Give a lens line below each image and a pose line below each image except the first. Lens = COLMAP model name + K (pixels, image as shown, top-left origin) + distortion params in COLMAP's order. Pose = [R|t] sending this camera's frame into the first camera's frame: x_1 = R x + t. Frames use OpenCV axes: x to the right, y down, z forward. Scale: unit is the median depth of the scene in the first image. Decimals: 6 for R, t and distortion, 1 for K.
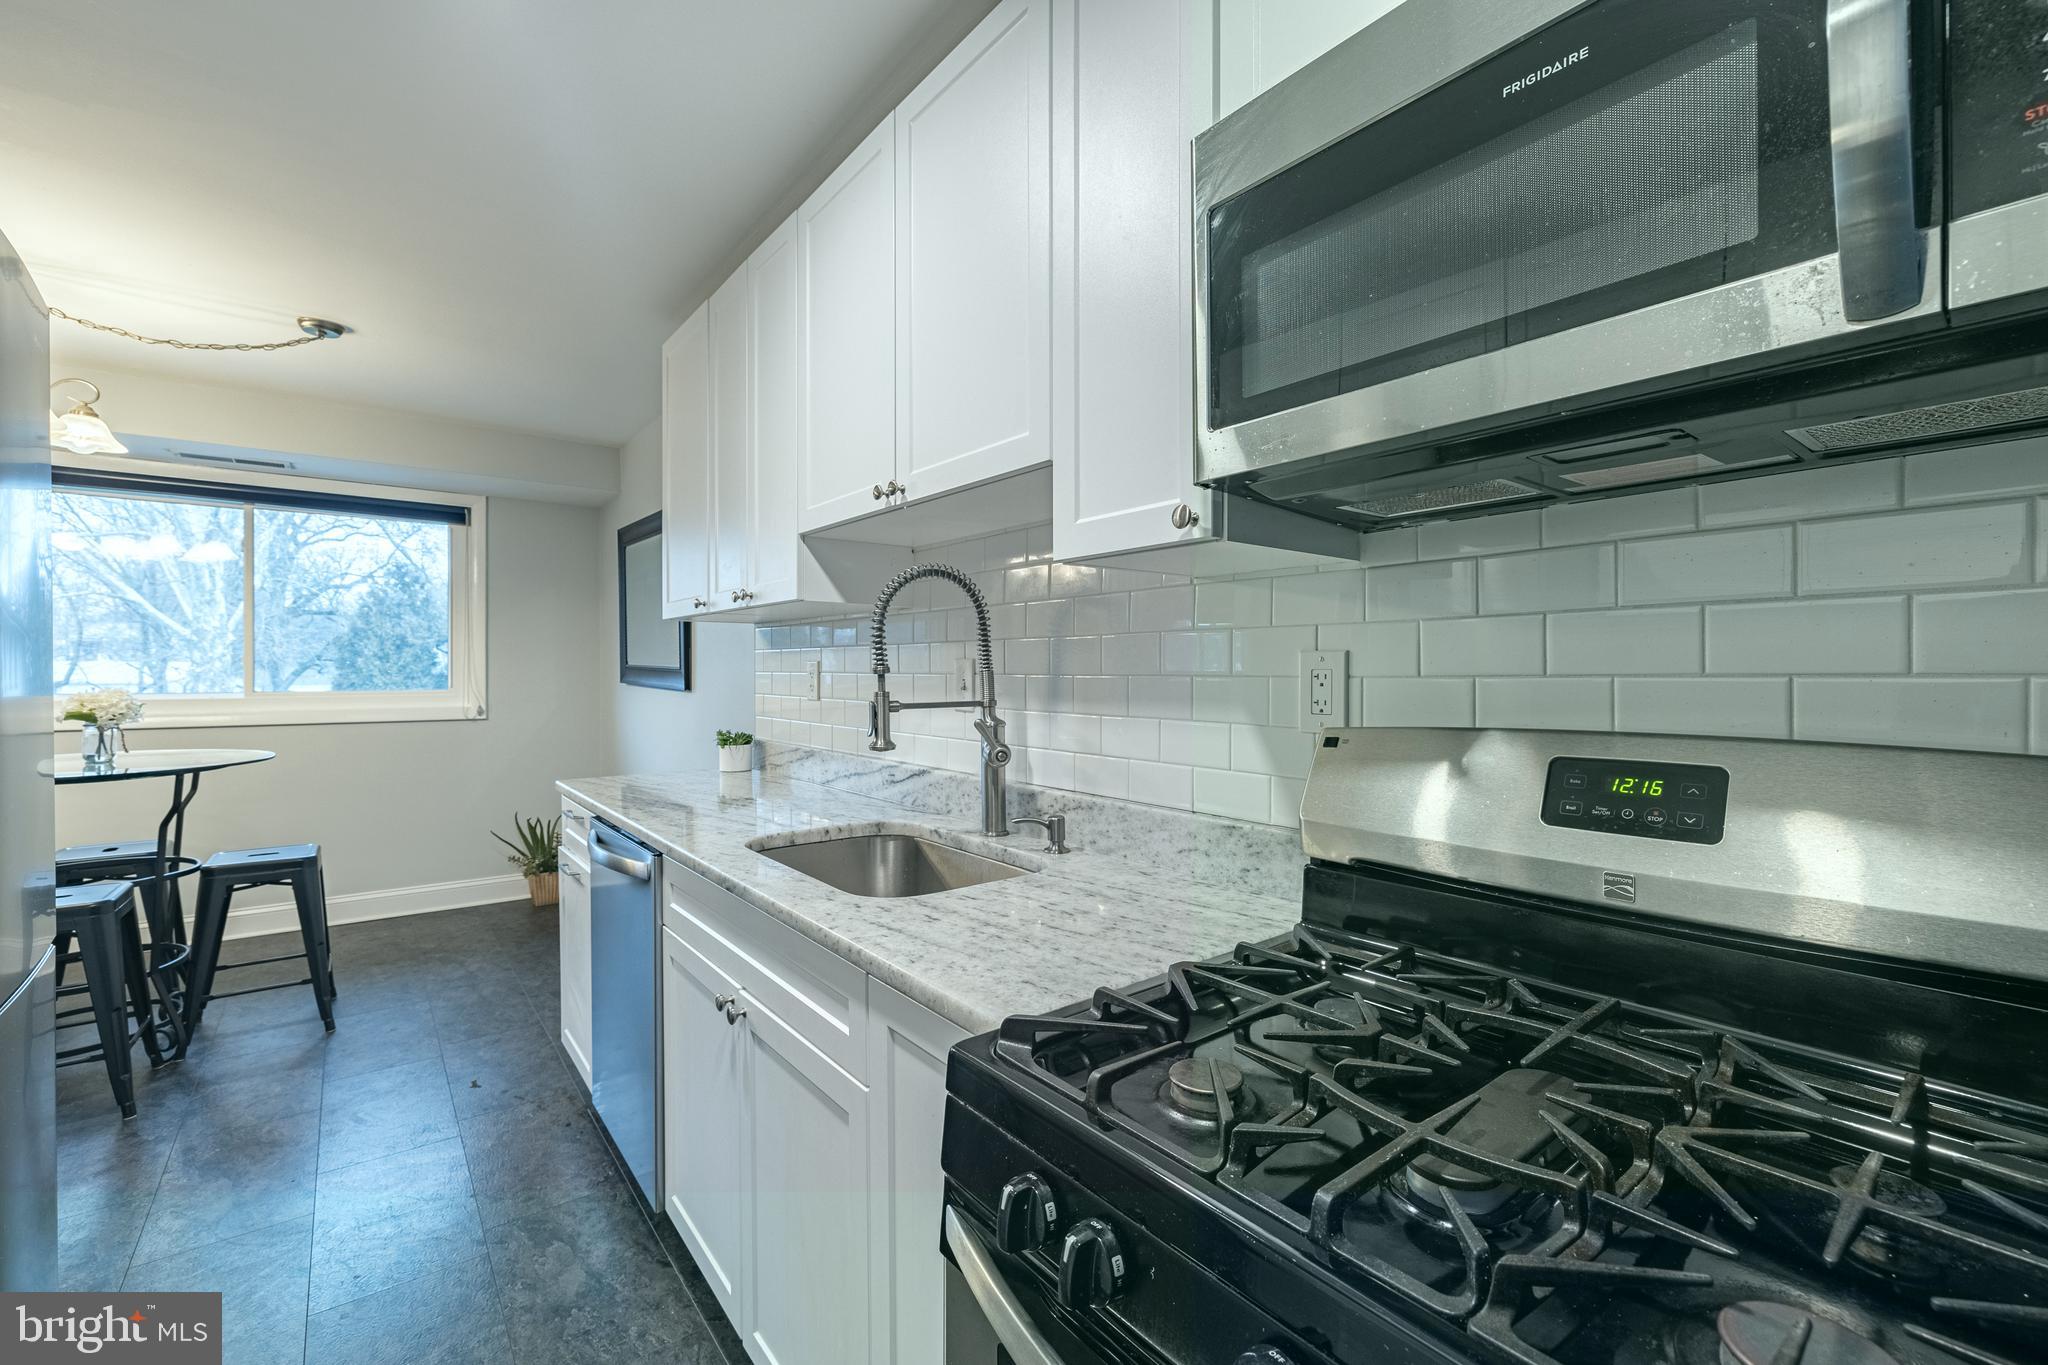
lens RADIAL K [[856.0, 0, 1019.5], [0, 856.0, 671.7], [0, 0, 1]] dist [0.000981, 0.000012]
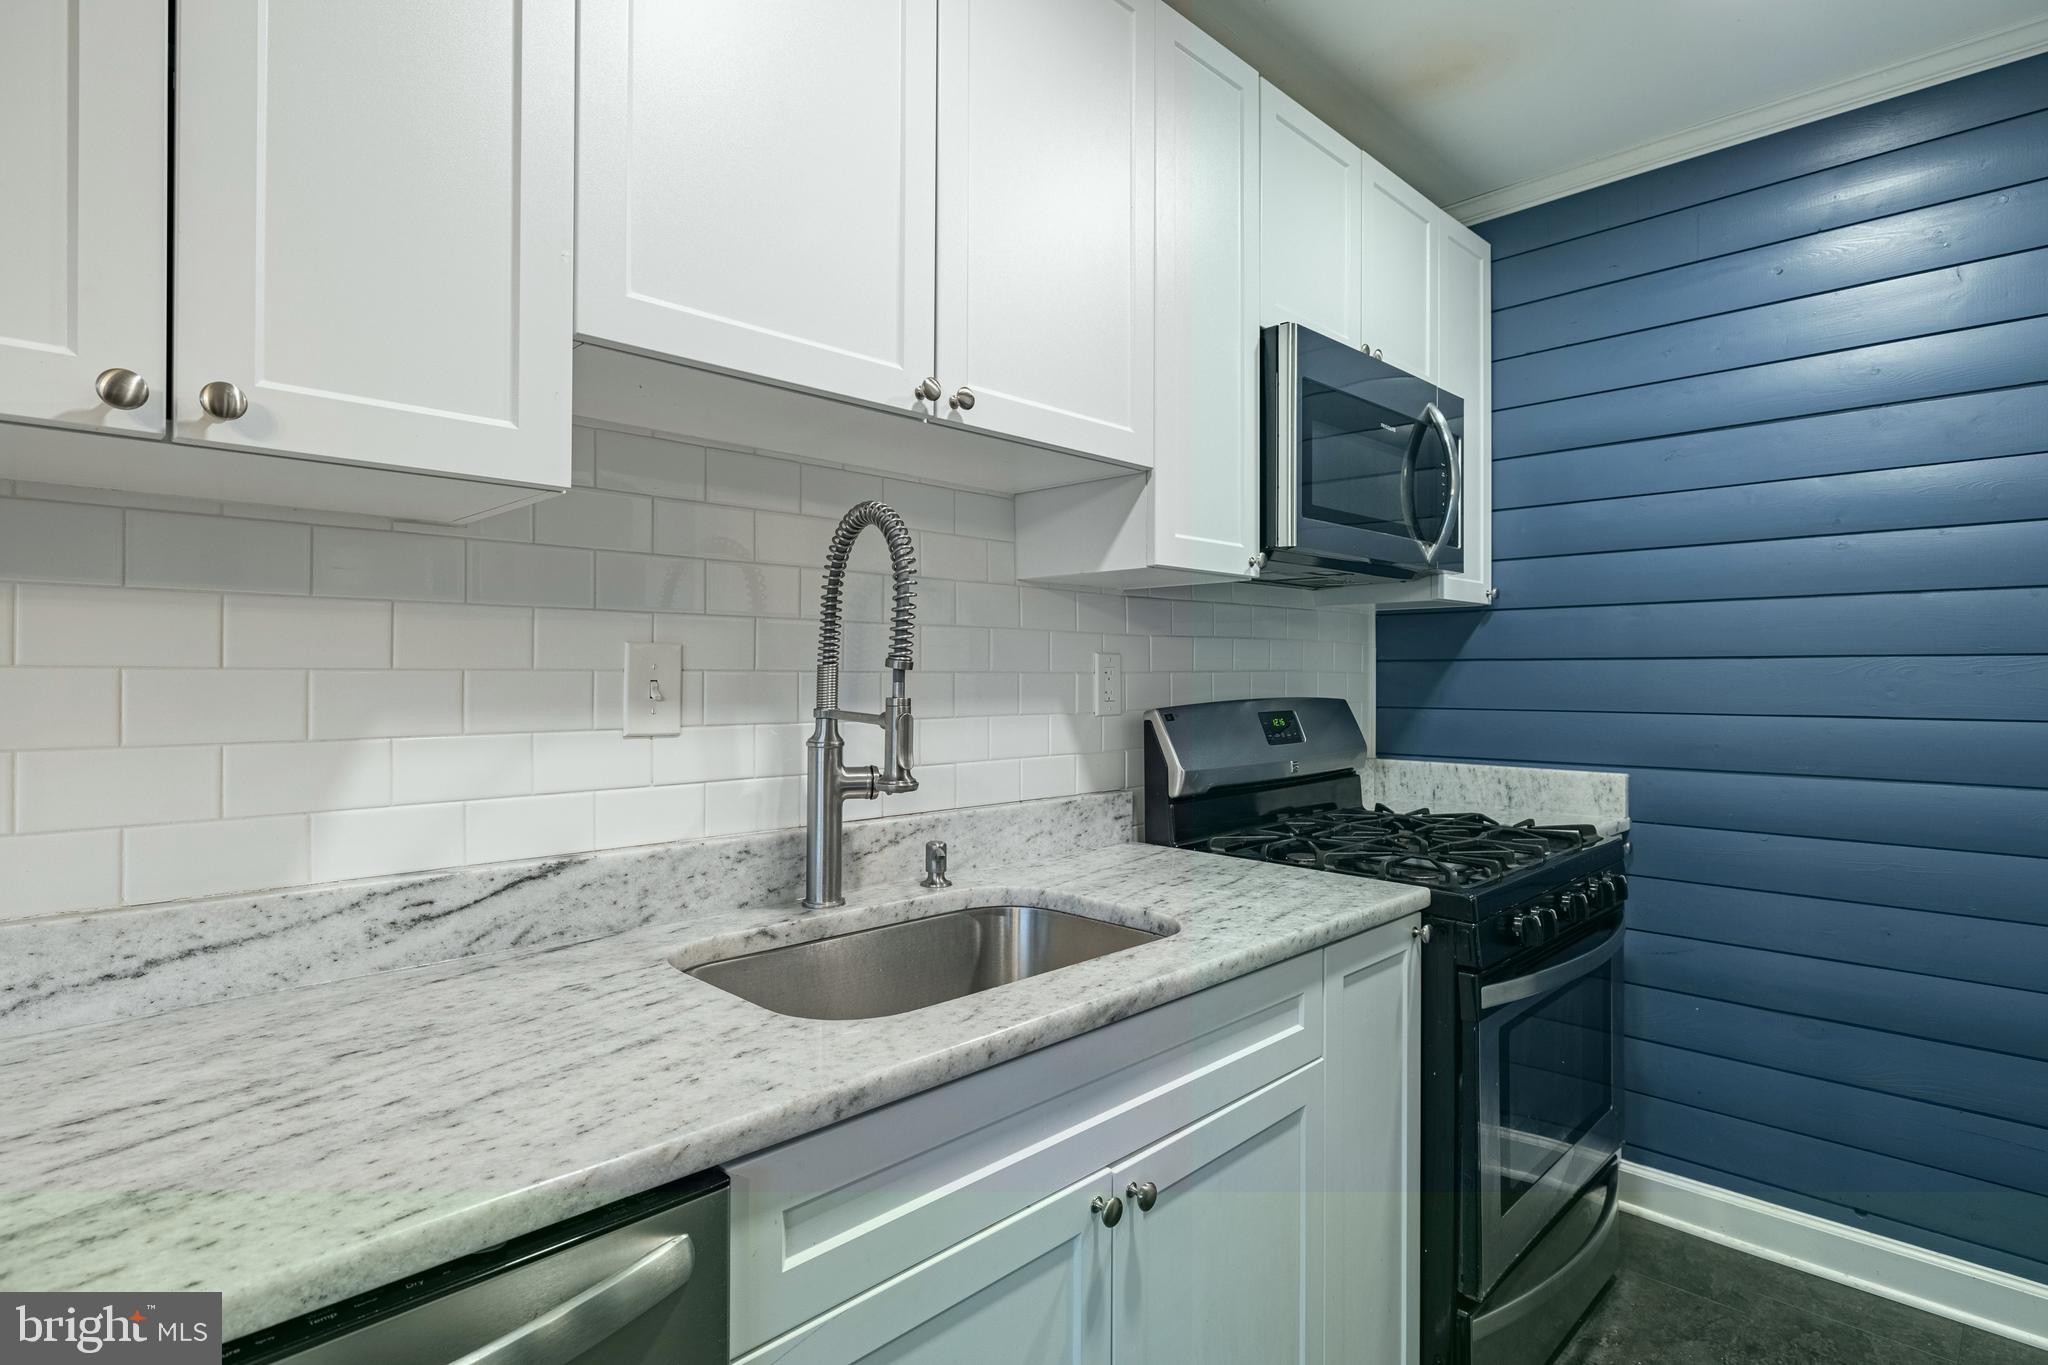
lens RADIAL K [[1041.2, 0, 1023.3], [0, 1041.2, 674.5], [0, 0, 1]] dist [-0.001805, -0.000468]
pose [[-0.117087, -0.000333, 0.993122, -0.531712], [0.001254, 0.999999, 0.000483, 0.003386], [-0.993121, 0.001302, -0.117086, 0.568753]]
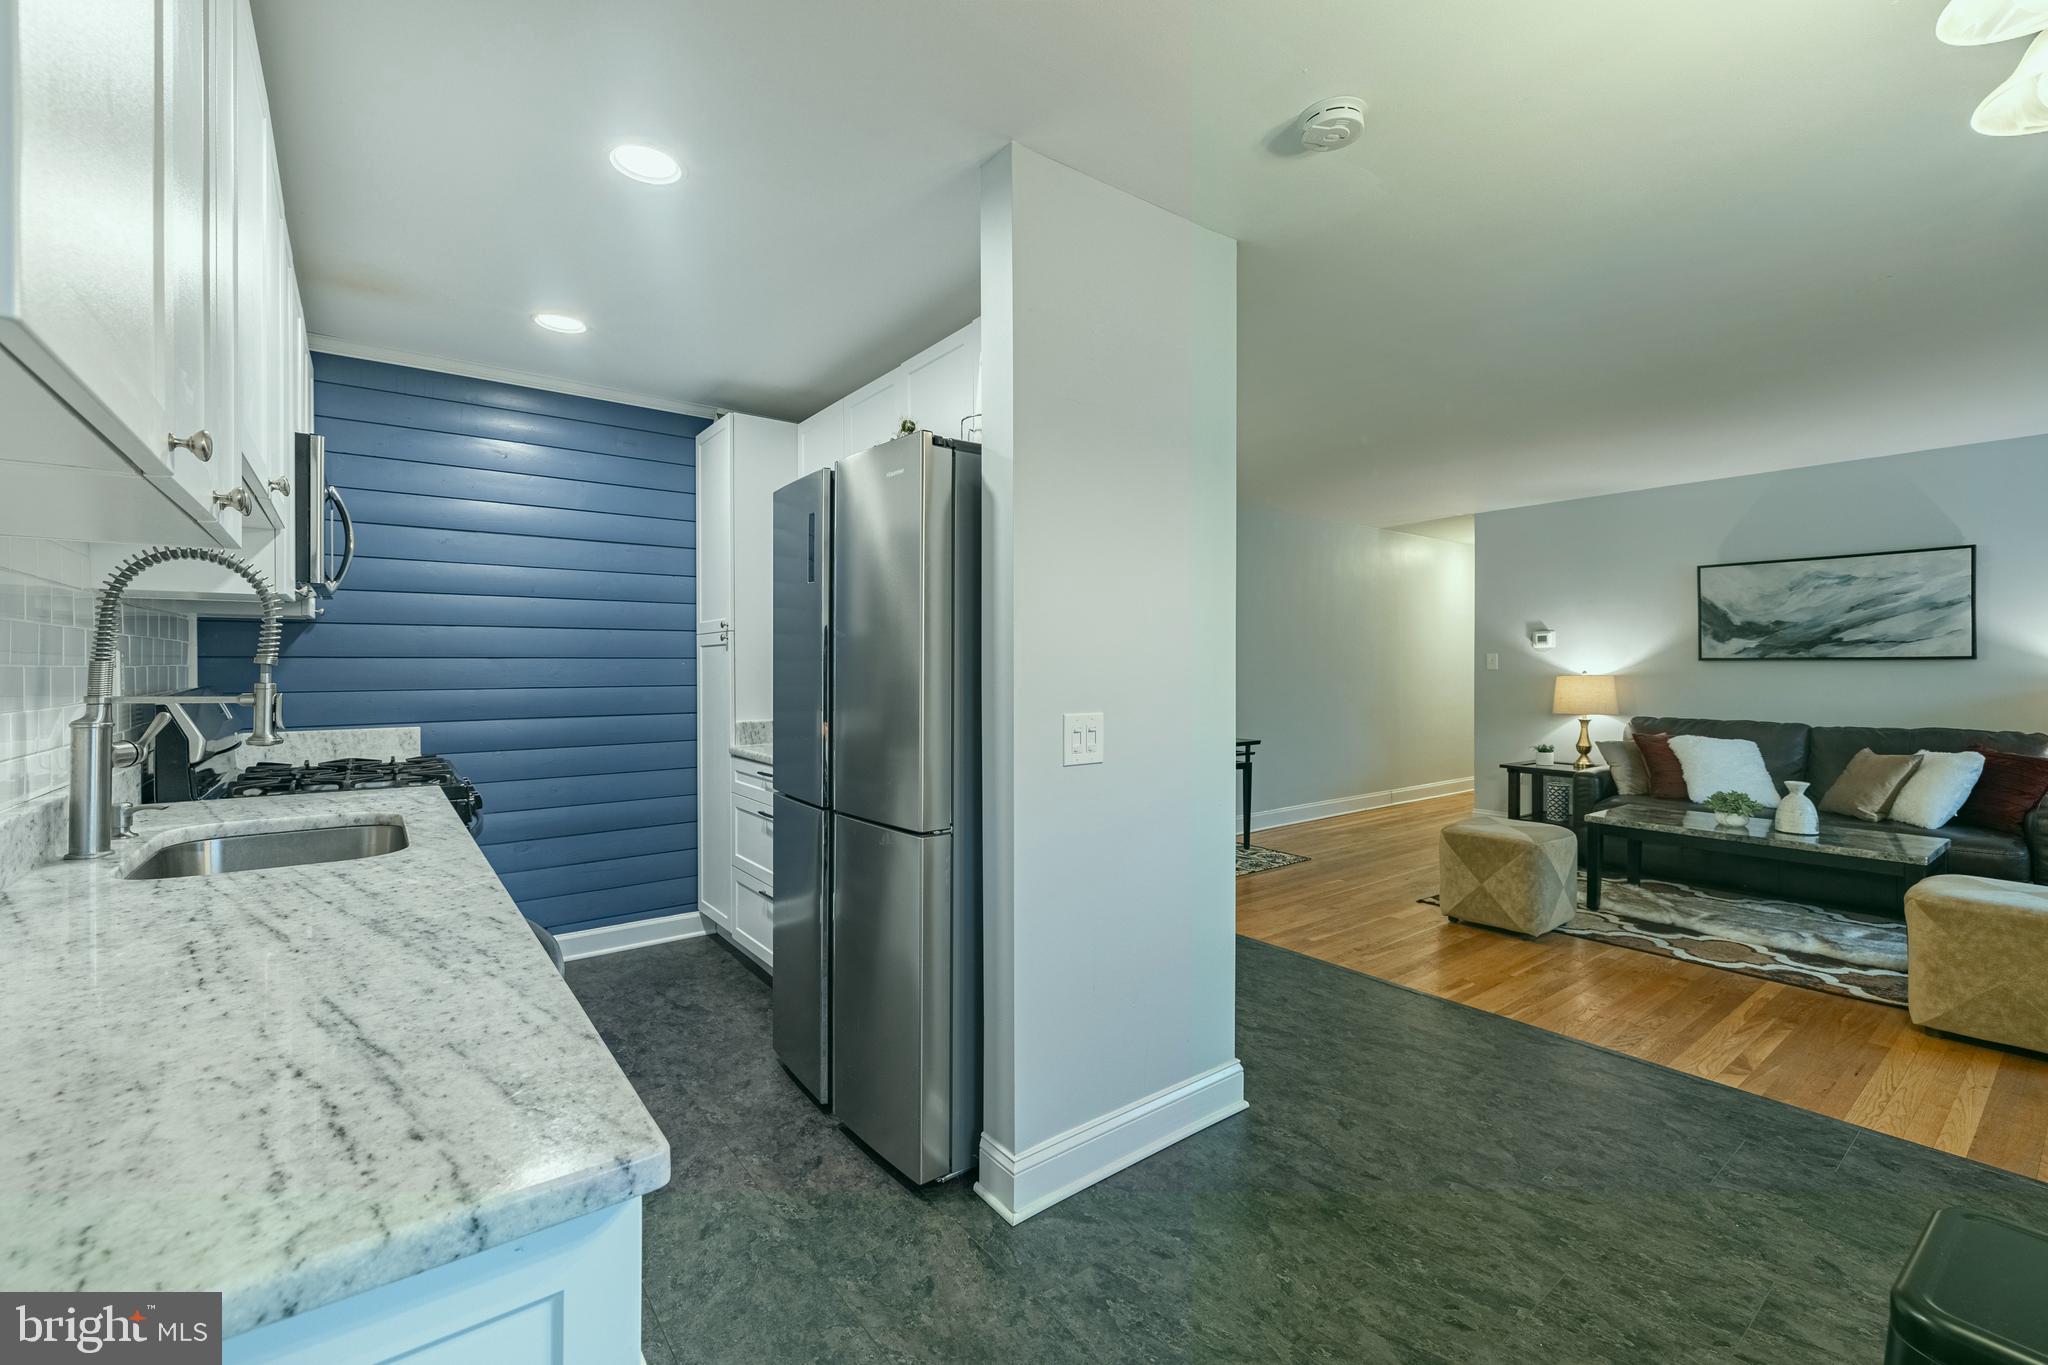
lens RADIAL K [[856.0, 0, 1021.4], [0, 856.0, 666.6], [0, 0, 1]] dist [0.000981, 0.000012]
pose [[-0.999895, 0.002786, 0.014237, -0.580267], [0.002832, 0.999991, 0.003204, 0.002331], [-0.014228, 0.003244, -0.999894, 1.108263]]
